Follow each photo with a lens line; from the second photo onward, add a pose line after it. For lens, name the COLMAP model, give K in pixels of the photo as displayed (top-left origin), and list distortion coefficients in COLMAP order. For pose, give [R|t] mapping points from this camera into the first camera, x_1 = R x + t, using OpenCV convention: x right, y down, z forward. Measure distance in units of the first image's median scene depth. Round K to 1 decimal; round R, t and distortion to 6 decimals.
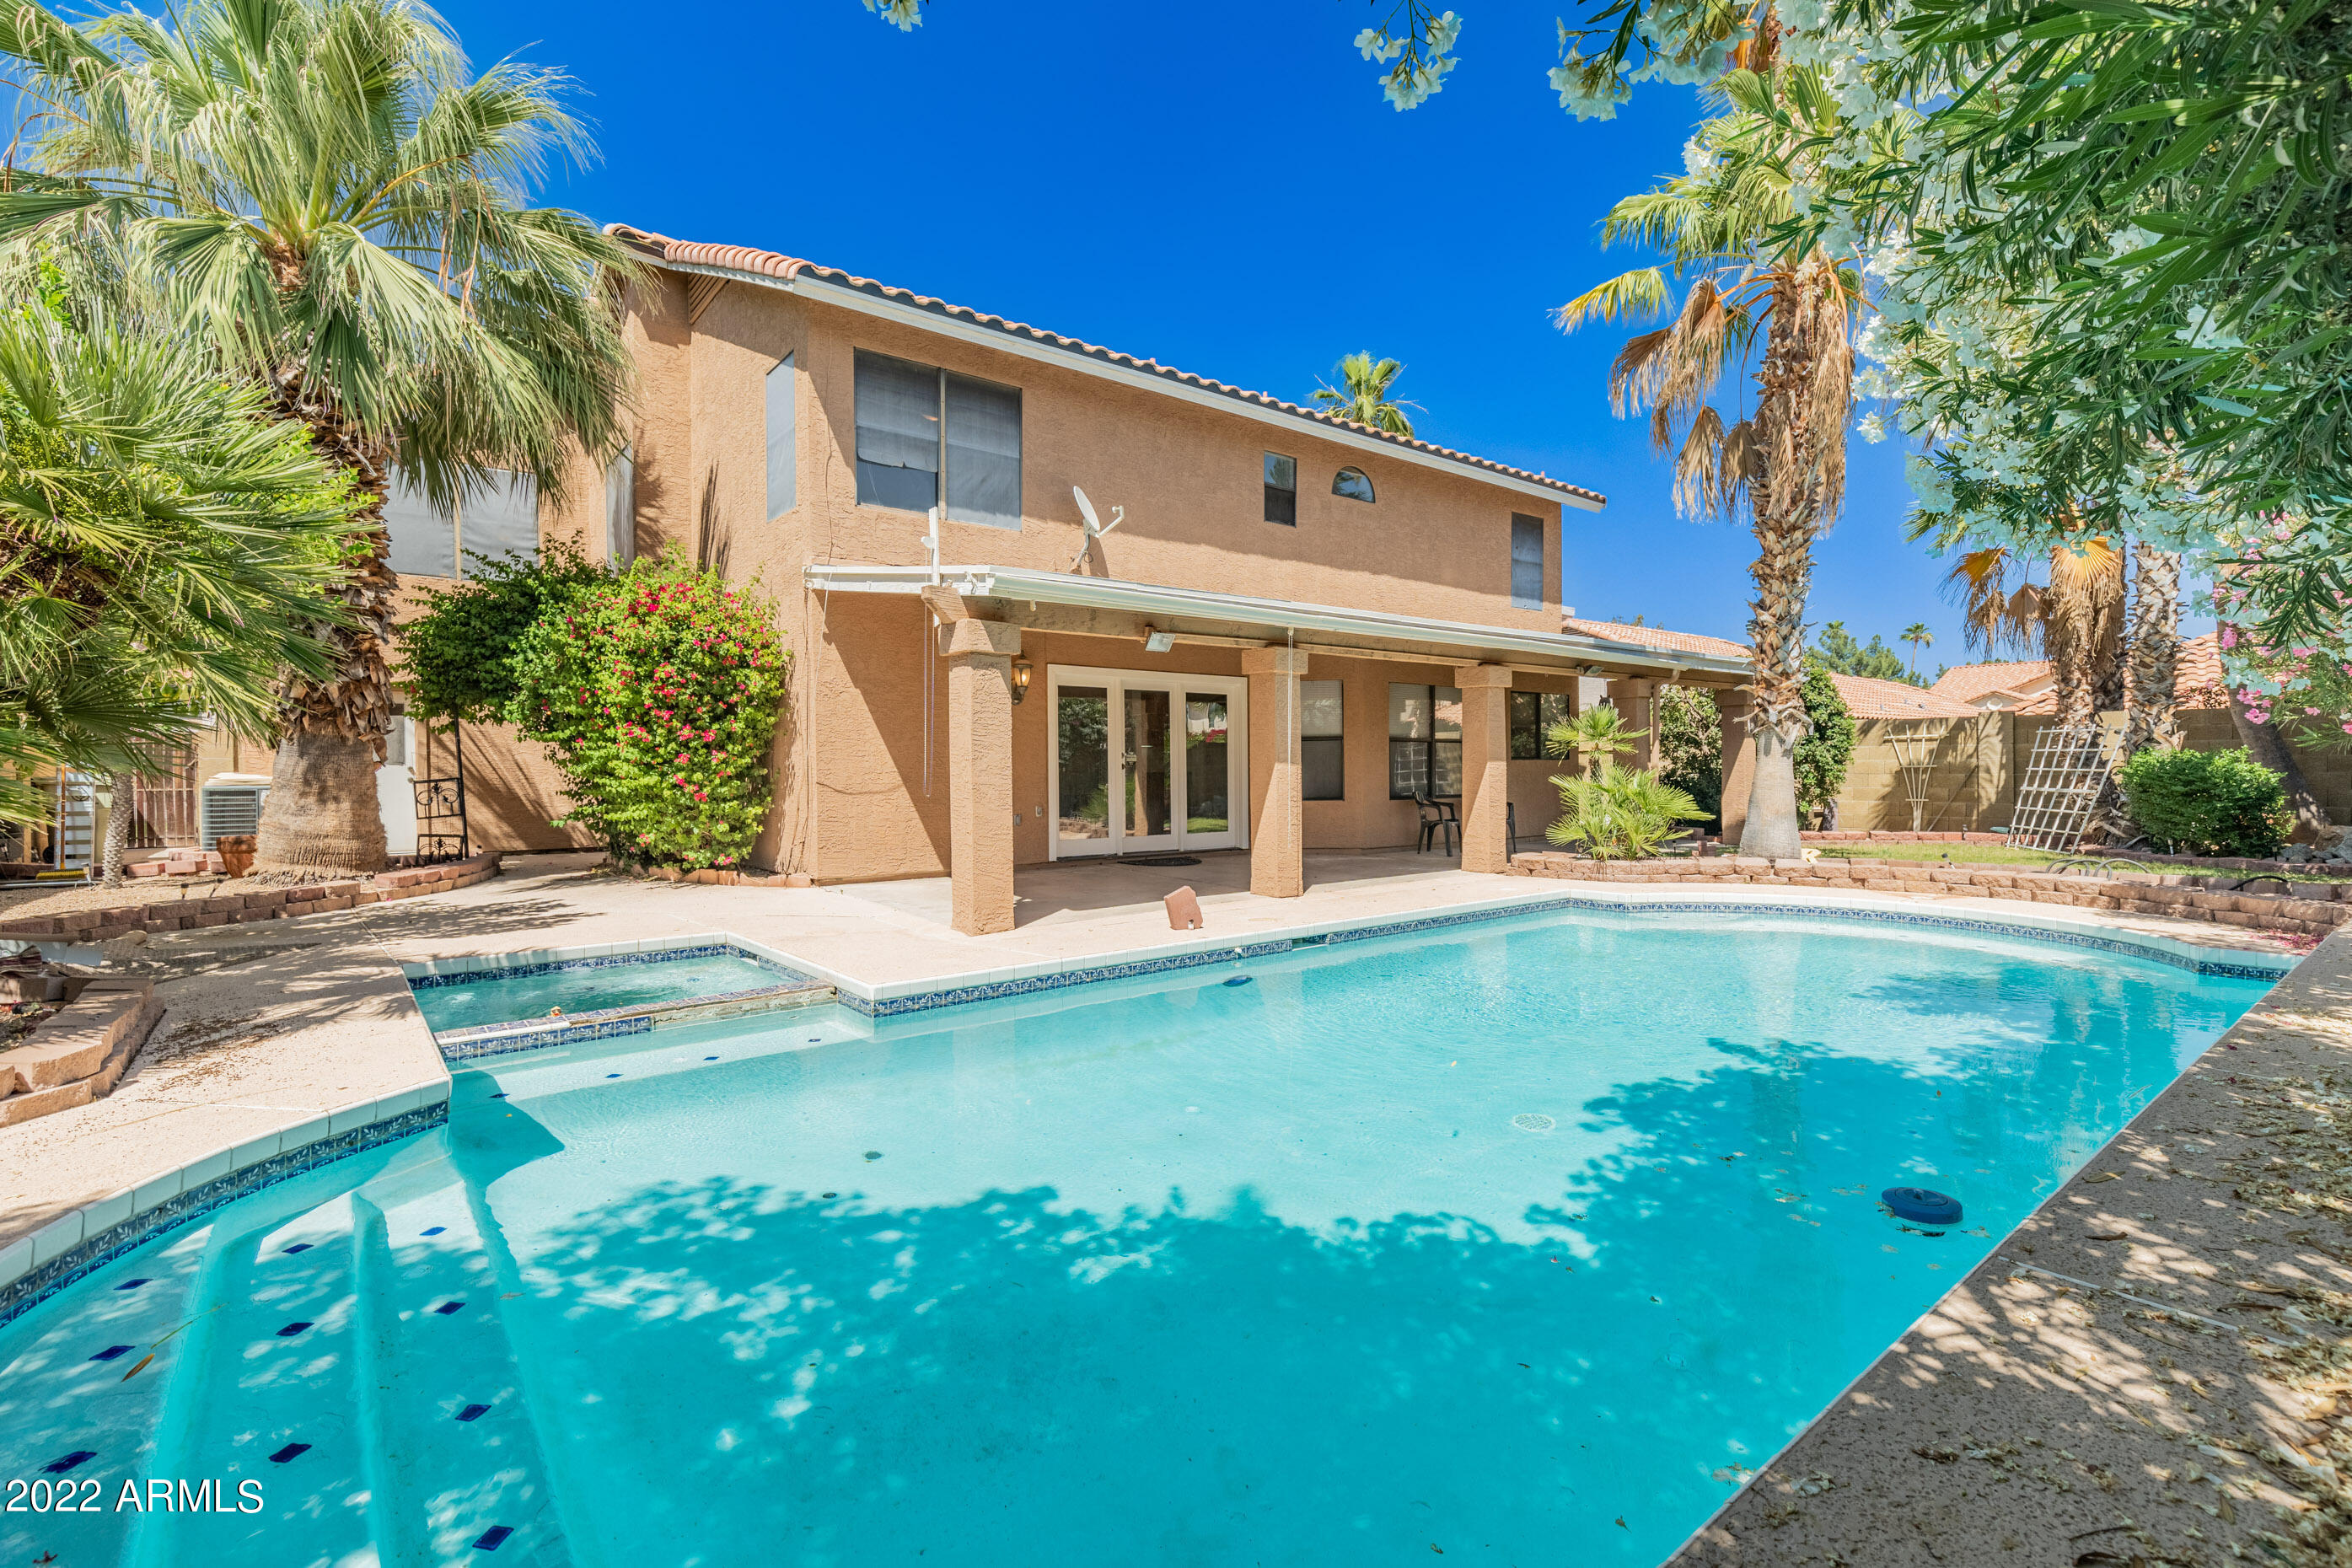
lens RADIAL K [[1085.9, 0, 1192.4], [0, 1085.9, 780.0], [0, 0, 1]] dist [0.014178, -0.003750]
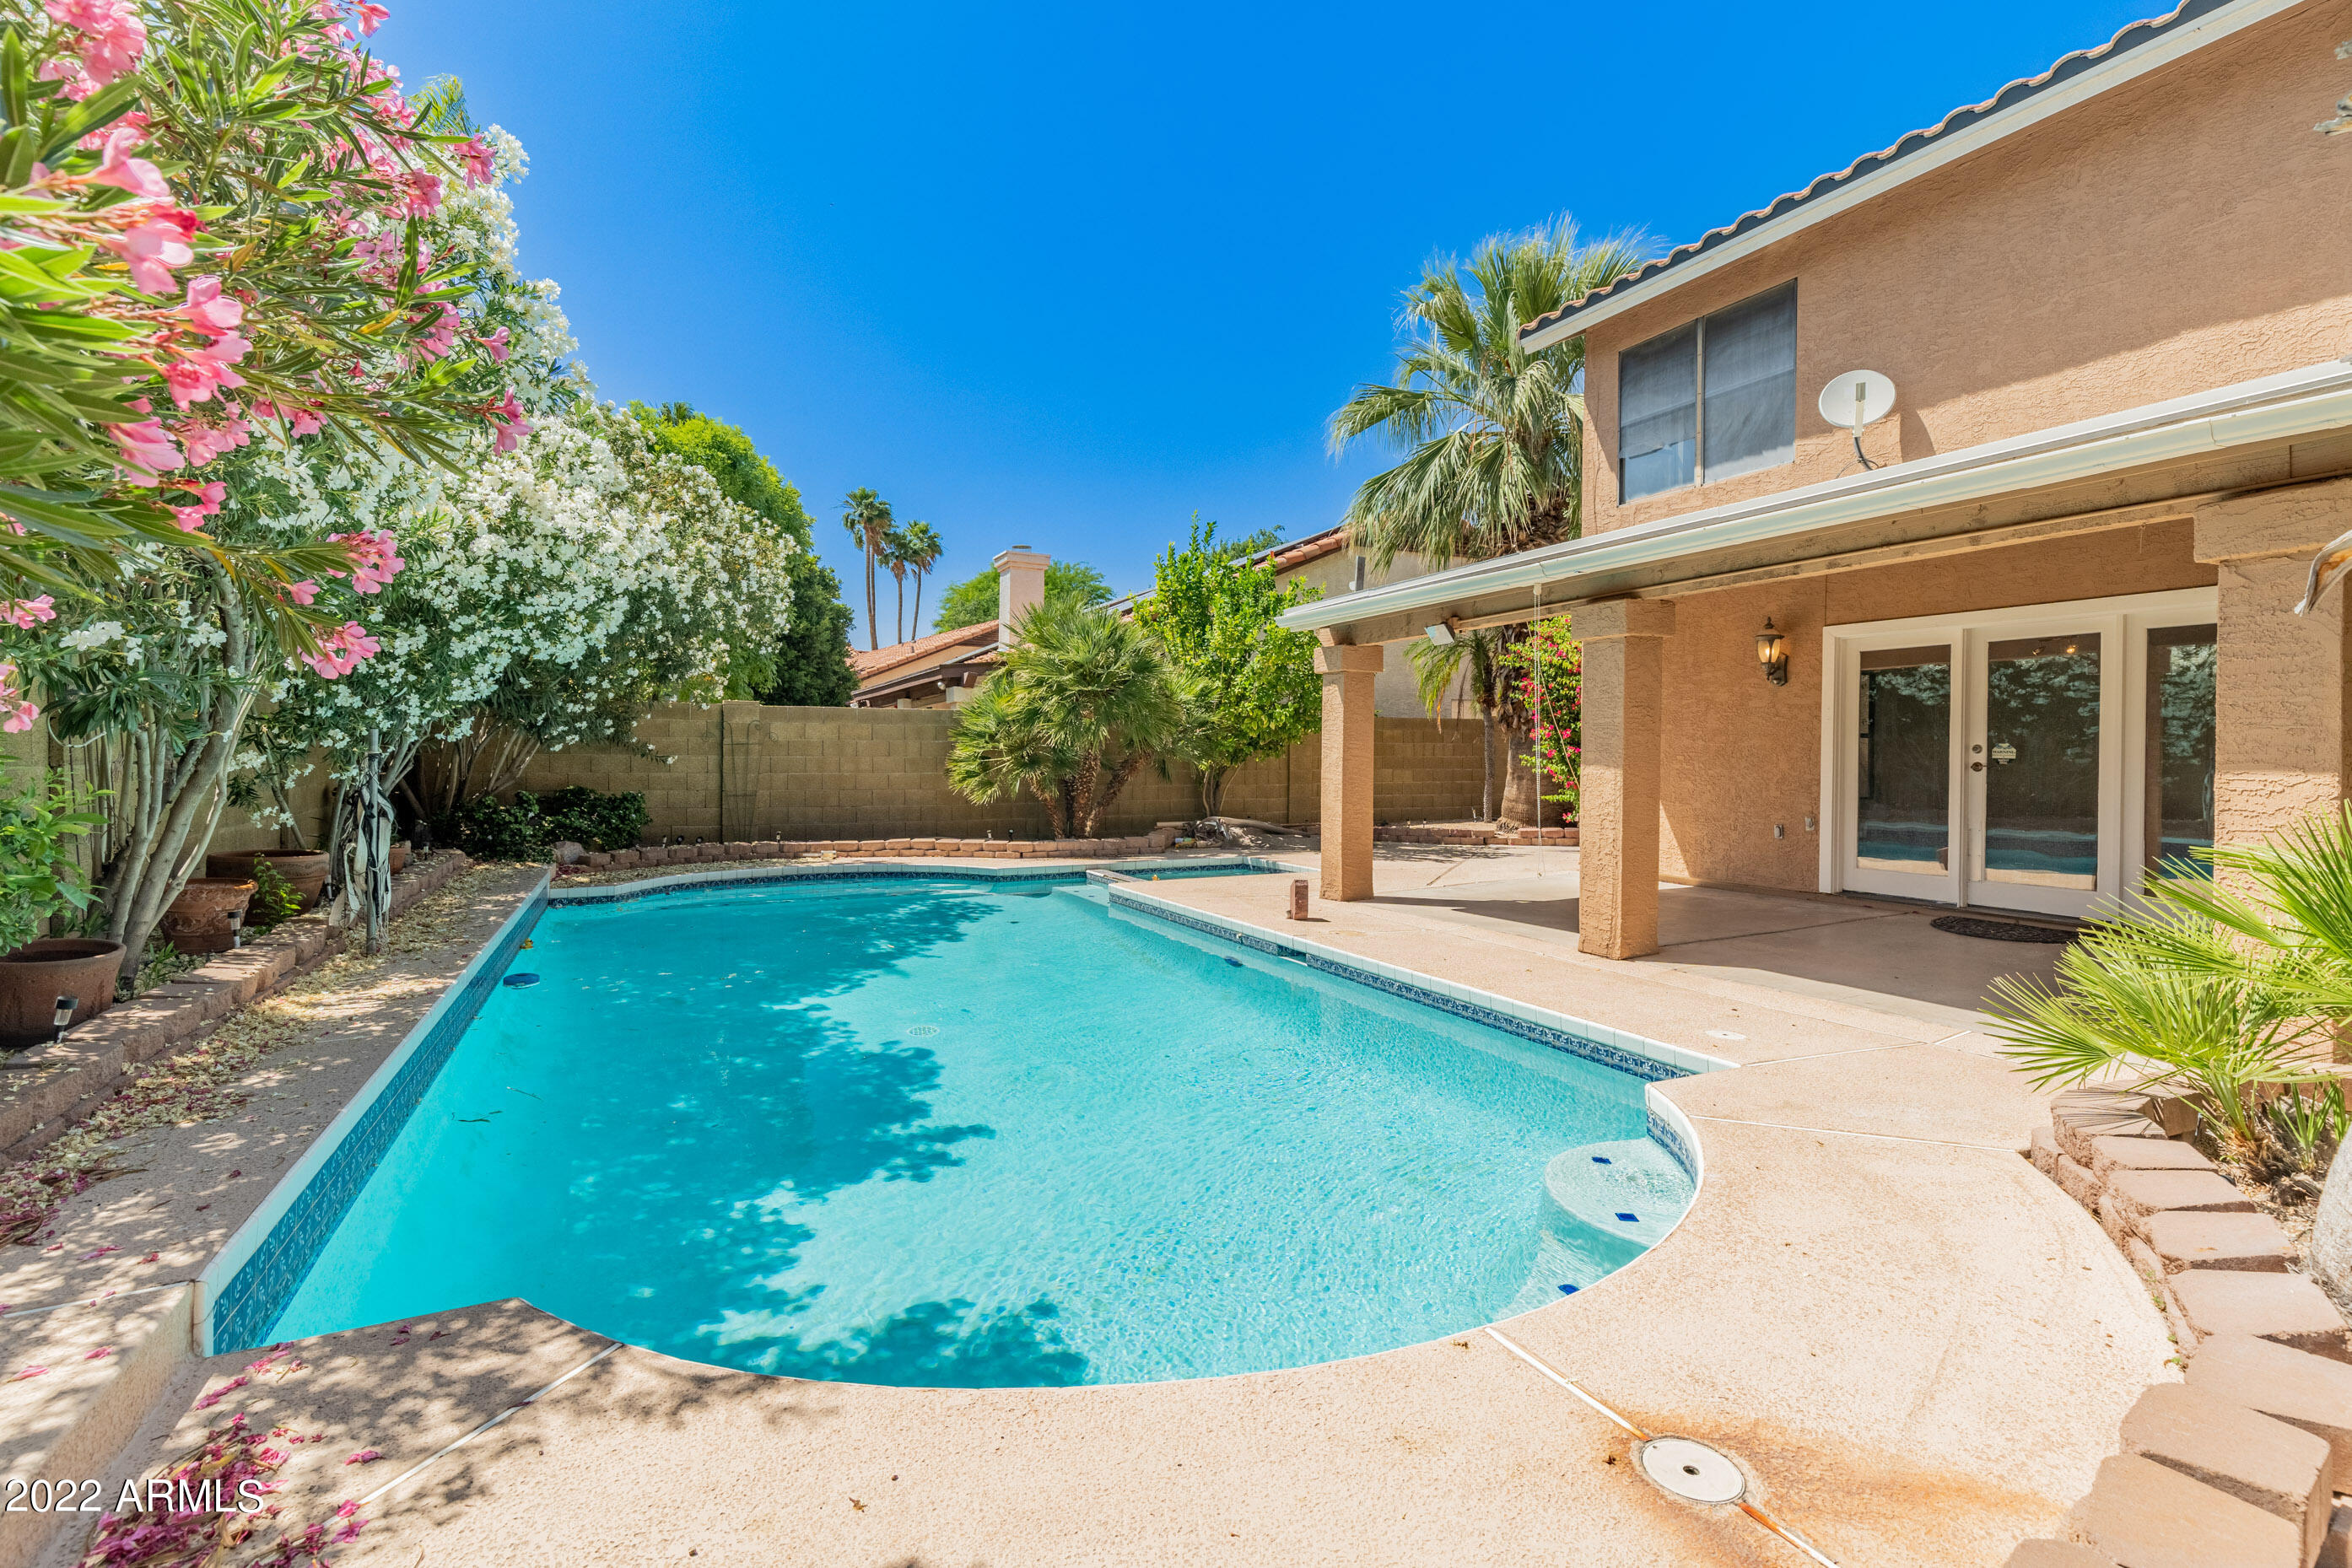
lens RADIAL K [[1085.8, 0, 1185.2], [0, 1085.8, 774.8], [0, 0, 1]] dist [0.014178, -0.003750]
pose [[-0.210620, 0.015990, -0.977437, 0.710841], [-0.010171, 0.999776, 0.018547, -0.015746], [0.977515, 0.013848, -0.210410, 0.753147]]
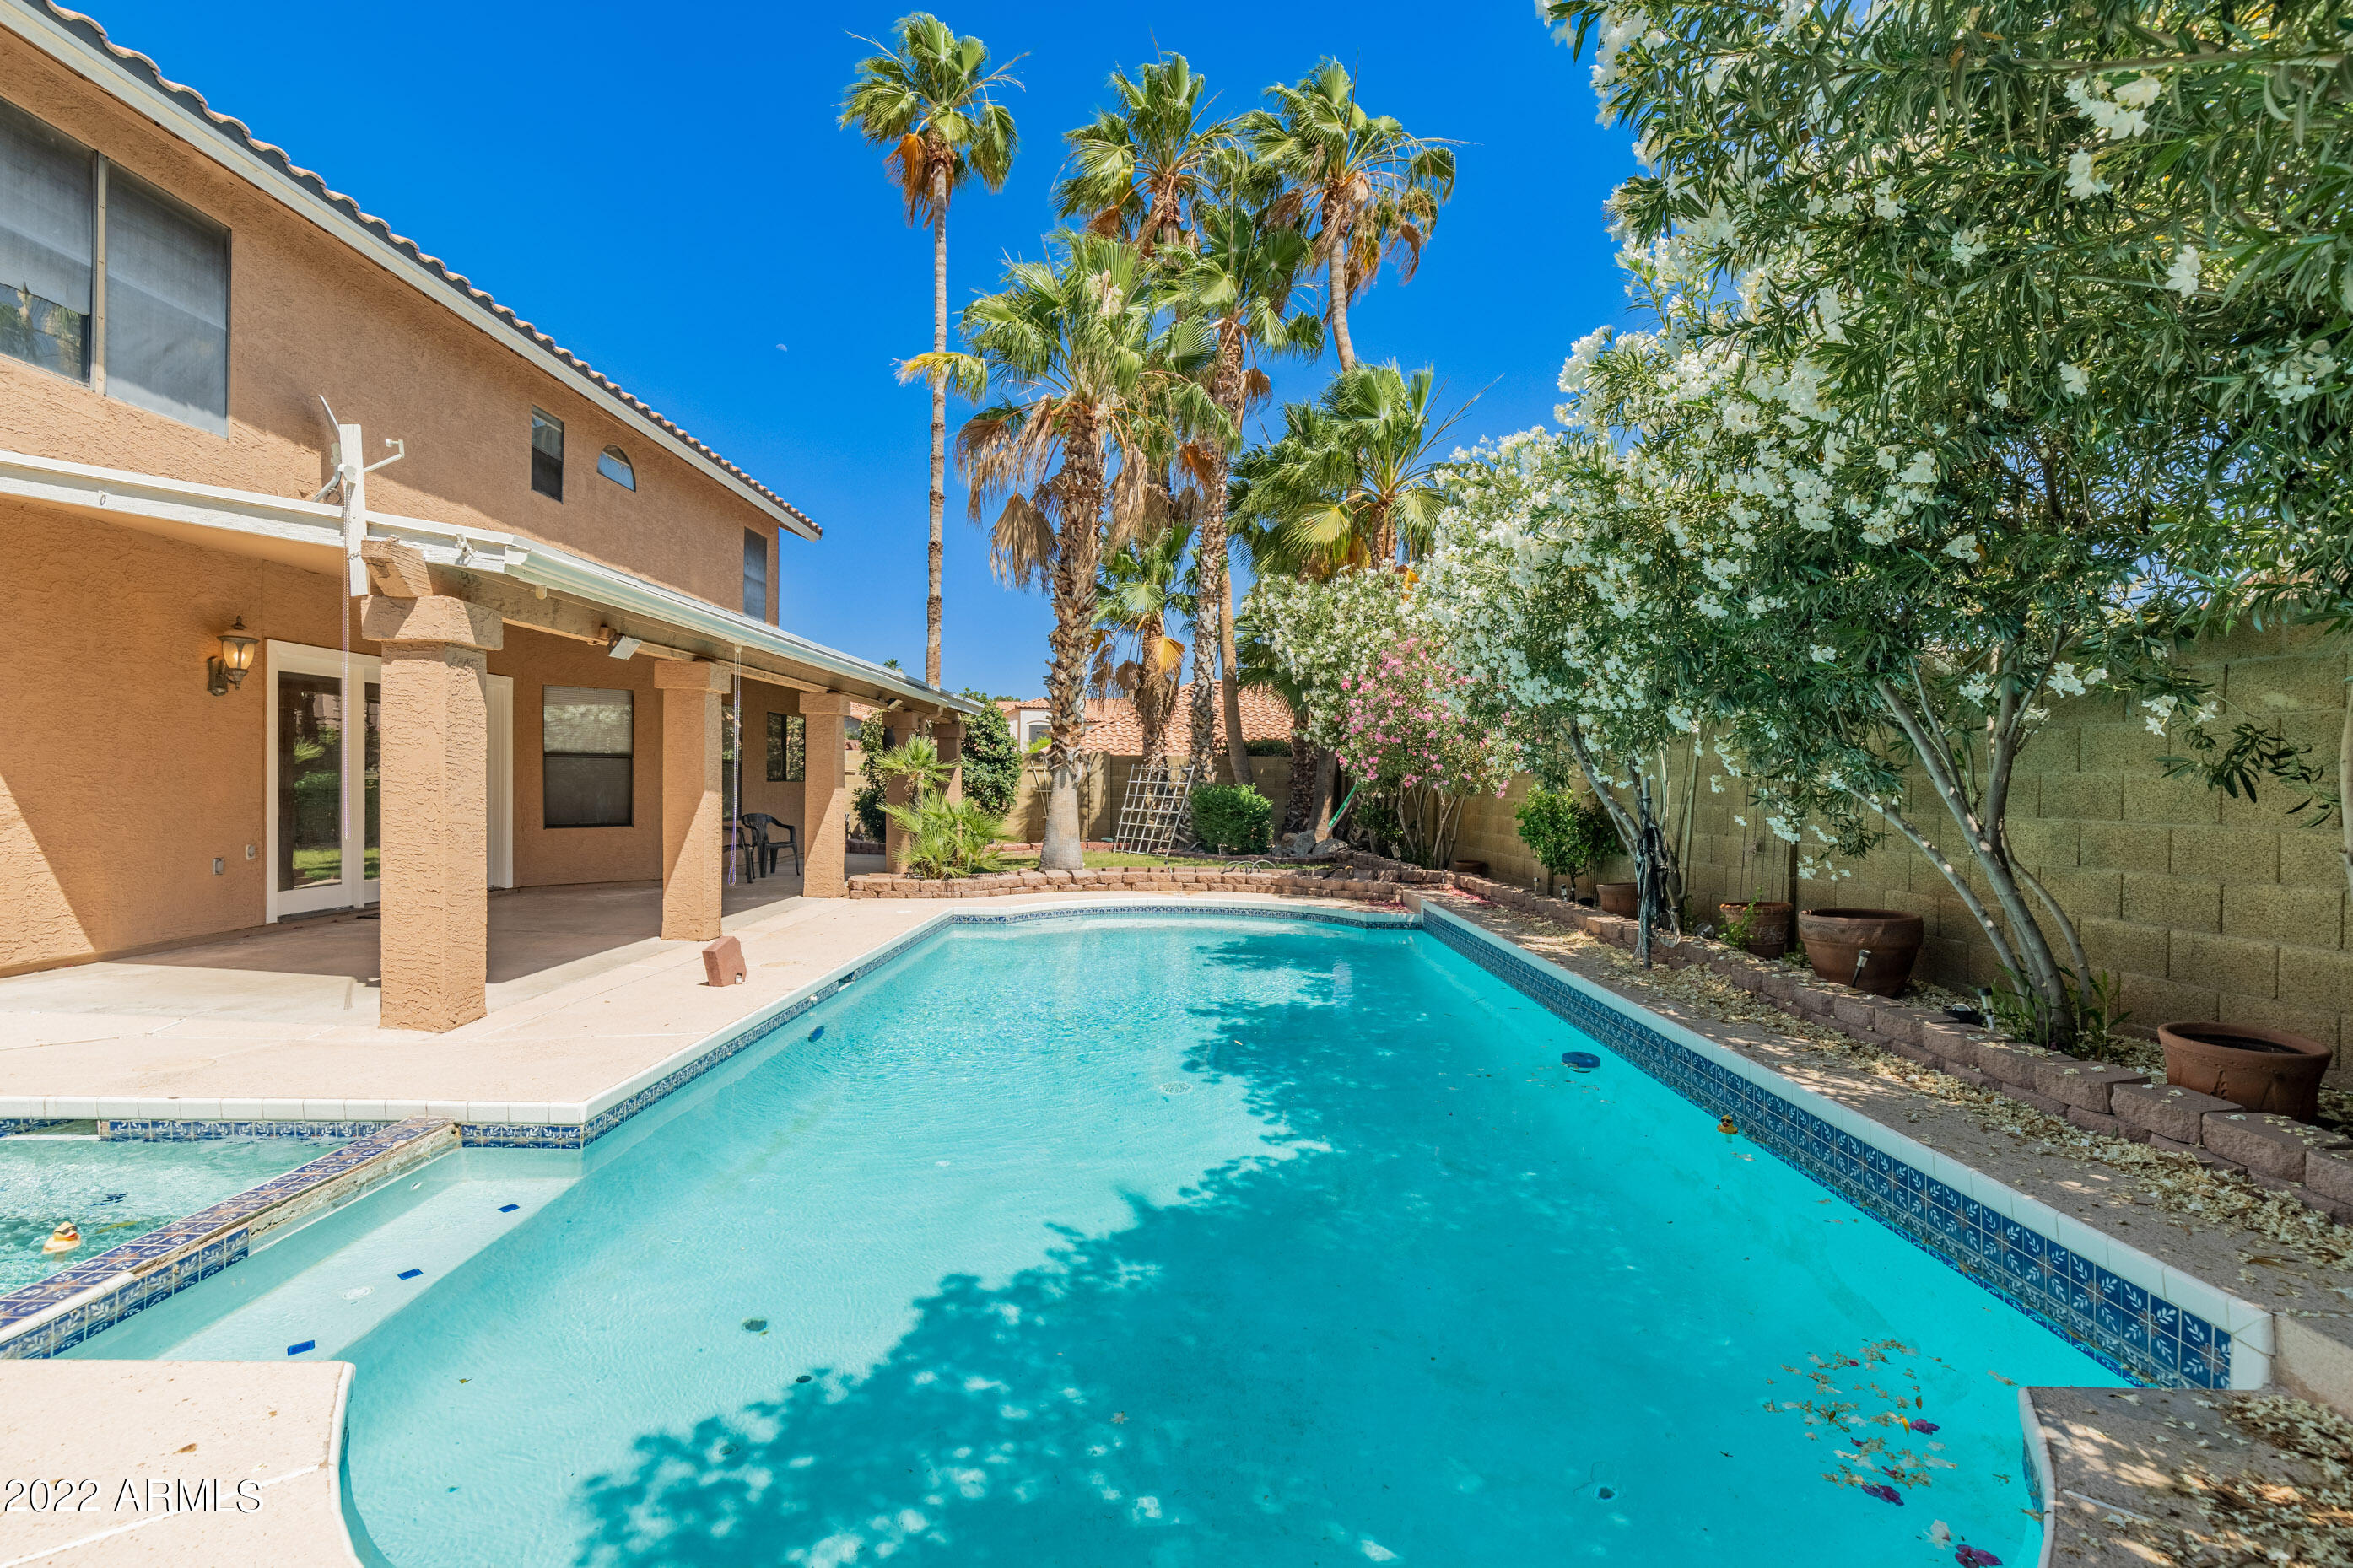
lens RADIAL K [[1086.2, 0, 1183.7], [0, 1086.2, 796.9], [0, 0, 1]] dist [0.014178, -0.003750]
pose [[0.629432, 0.005294, 0.777037, -0.316845], [-0.011650, 0.999929, 0.002624, -0.015099], [-0.776968, -0.010704, 0.629449, 0.106510]]
